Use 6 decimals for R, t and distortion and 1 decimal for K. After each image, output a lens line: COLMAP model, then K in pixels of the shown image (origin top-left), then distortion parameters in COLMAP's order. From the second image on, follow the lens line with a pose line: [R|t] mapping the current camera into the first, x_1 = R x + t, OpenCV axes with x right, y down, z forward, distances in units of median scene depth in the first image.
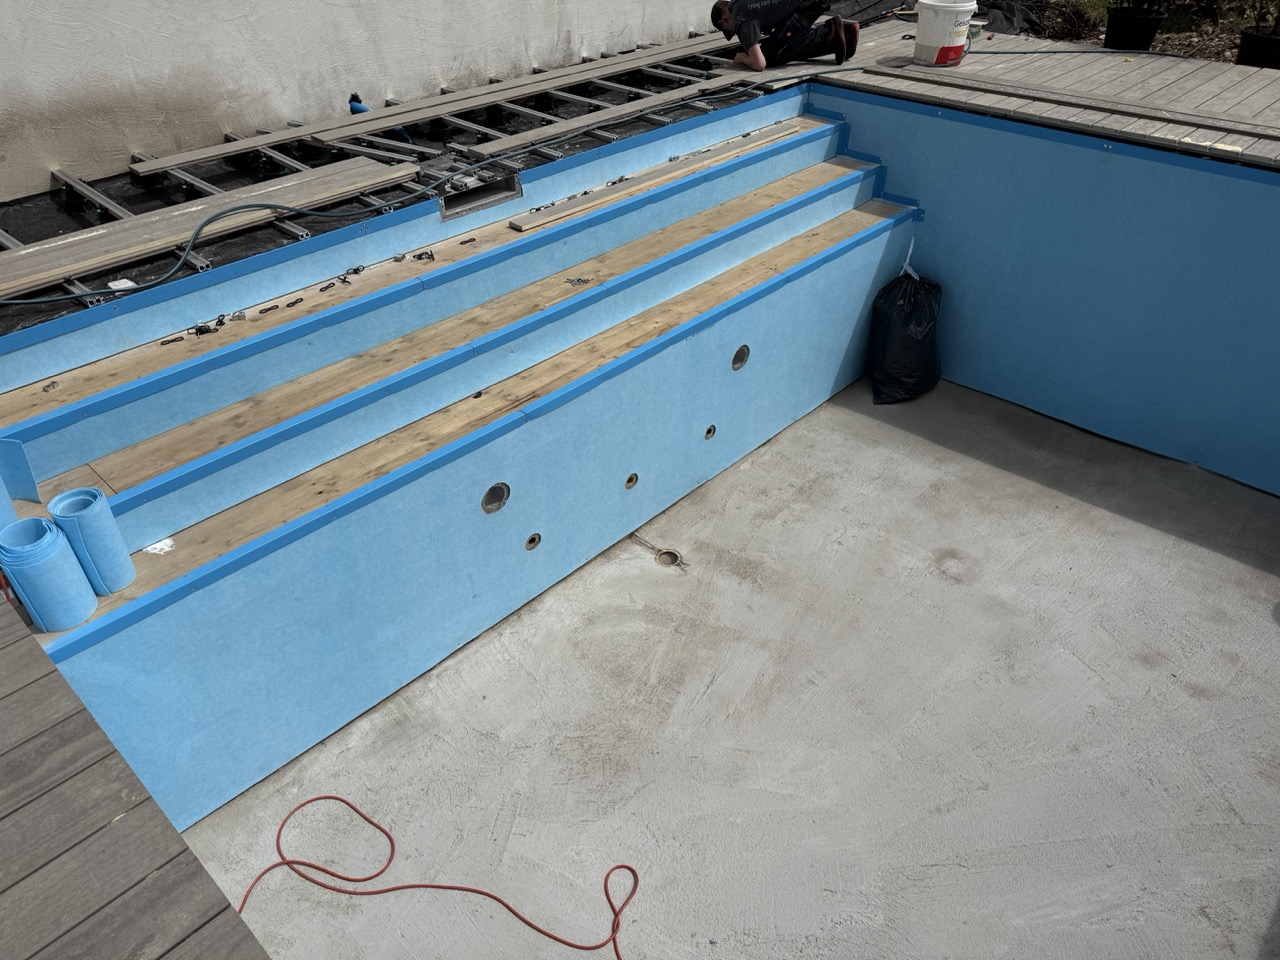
lens RADIAL K [[905.7, 0, 632.6], [0, 905.7, 485.7], [0, 0, 1]] dist [0.039972, -0.047800]
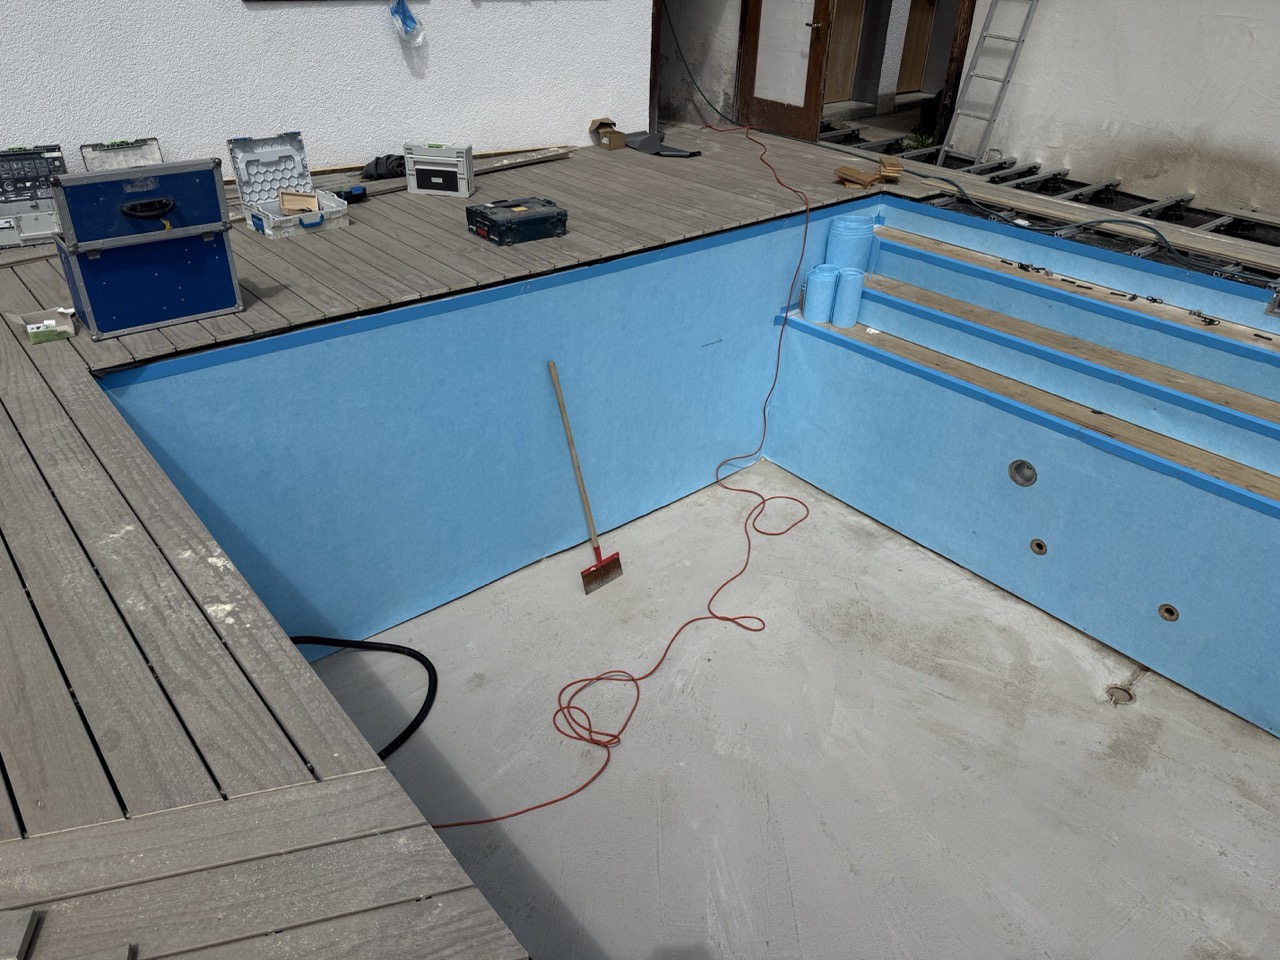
lens RADIAL K [[905.7, 0, 632.6], [0, 905.7, 485.7], [0, 0, 1]] dist [0.039972, -0.047800]
pose [[-0.114102, 0.523432, -0.844393, 0.962902], [-0.612713, 0.631970, 0.474548, -0.240085], [0.782025, 0.571518, 0.248604, 0.308742]]
